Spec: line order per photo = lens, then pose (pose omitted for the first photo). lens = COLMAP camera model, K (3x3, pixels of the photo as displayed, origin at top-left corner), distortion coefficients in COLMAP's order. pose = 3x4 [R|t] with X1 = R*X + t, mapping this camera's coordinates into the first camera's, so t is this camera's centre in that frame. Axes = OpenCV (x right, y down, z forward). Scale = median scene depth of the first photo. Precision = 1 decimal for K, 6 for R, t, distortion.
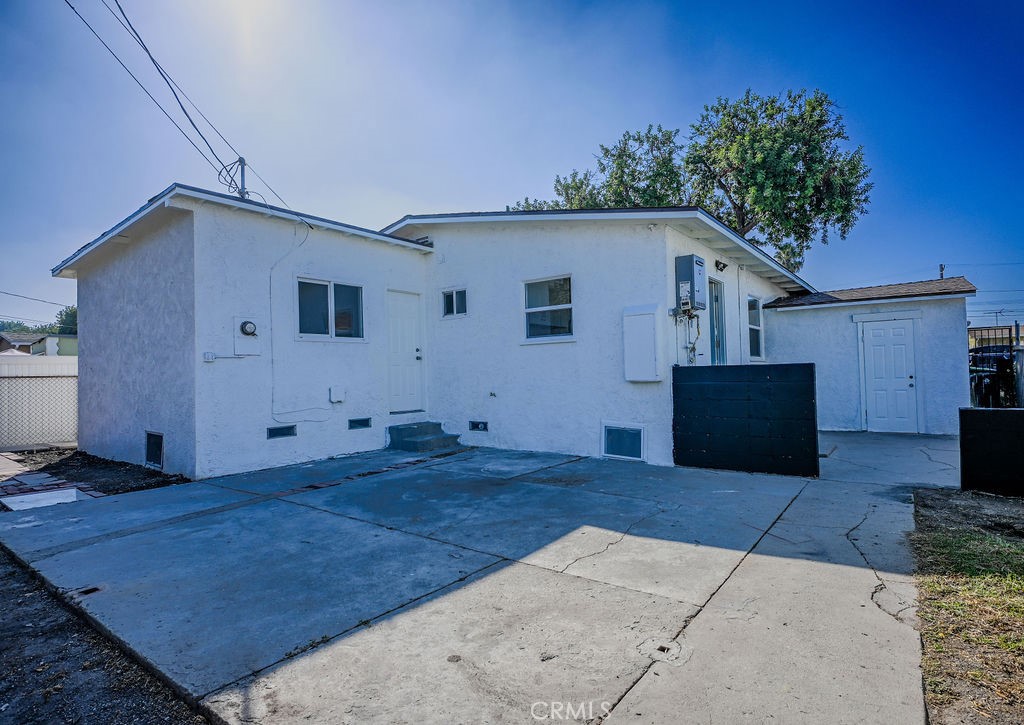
lens RADIAL K [[532.3, 0, 512.5], [0, 532.3, 361.7], [0, 0, 1]] dist [0.000122, -0.001401]
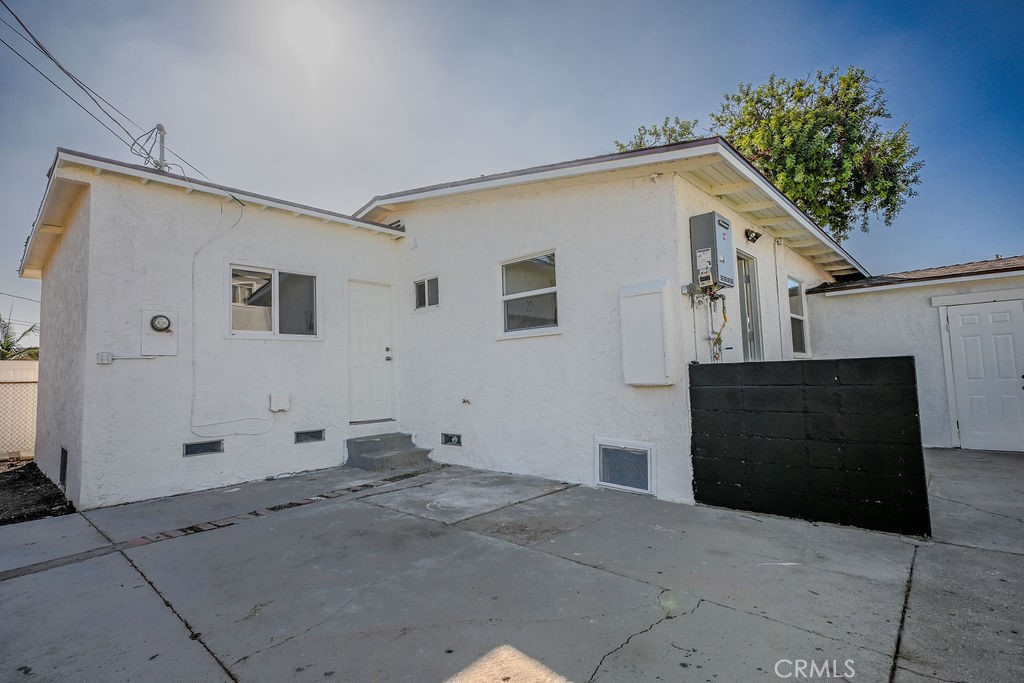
lens RADIAL K [[497.0, 0, 491.0], [0, 497.0, 343.9], [0, 0, 1]] dist [-0.001719, 0.001853]
pose [[0.994335, -0.013794, -0.105393, 0.085663], [0.009276, 0.999022, -0.043235, 0.006798], [0.105887, 0.042012, 0.993490, 0.245028]]
